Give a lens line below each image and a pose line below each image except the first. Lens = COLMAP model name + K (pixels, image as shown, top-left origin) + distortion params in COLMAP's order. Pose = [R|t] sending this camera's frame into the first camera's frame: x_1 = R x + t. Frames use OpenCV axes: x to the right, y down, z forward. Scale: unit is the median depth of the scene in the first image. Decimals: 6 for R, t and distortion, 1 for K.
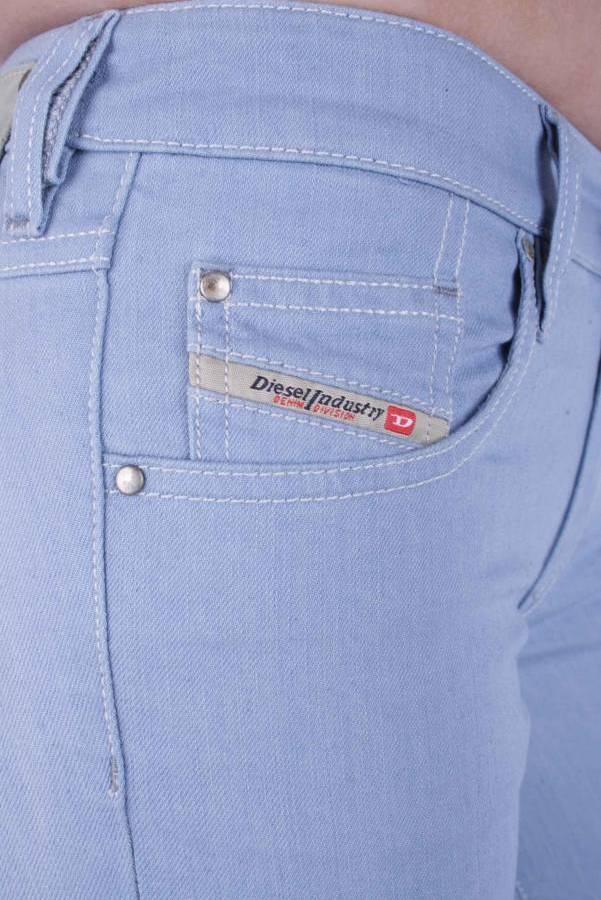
lens RADIAL K [[1388.0, 0, 298.0], [0, 1388.0, 451.1], [0, 0, 1]] dist [0.068629, 0.000000]
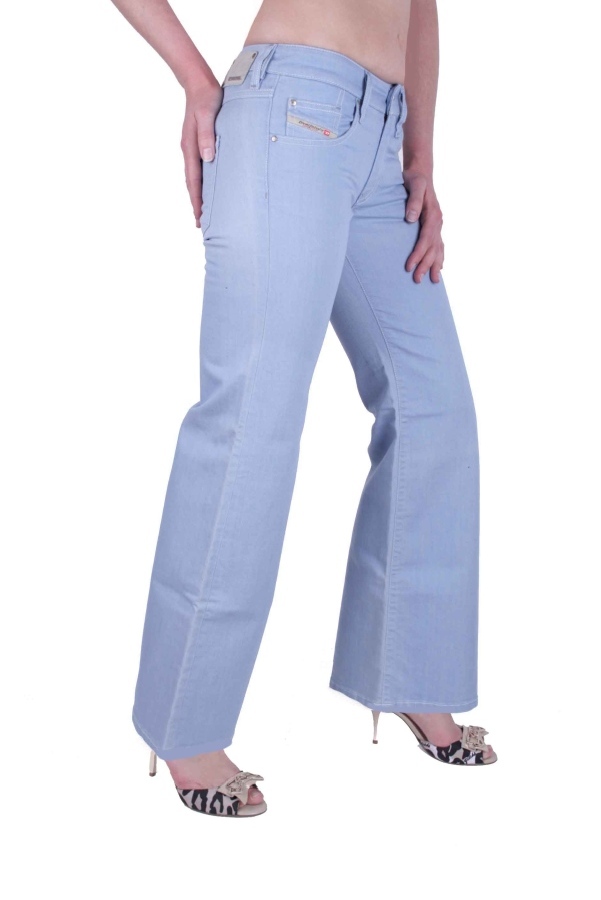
lens RADIAL K [[1283.9, 0, 303.7], [0, 1283.9, 448.1], [0, 0, 1]] dist [-0.019441, 0.000000]
pose [[0.996040, 0.081593, 0.035309, -0.081392], [-0.084884, 0.990862, 0.104821, 0.623661], [-0.026433, -0.107403, 0.993864, -3.716158]]
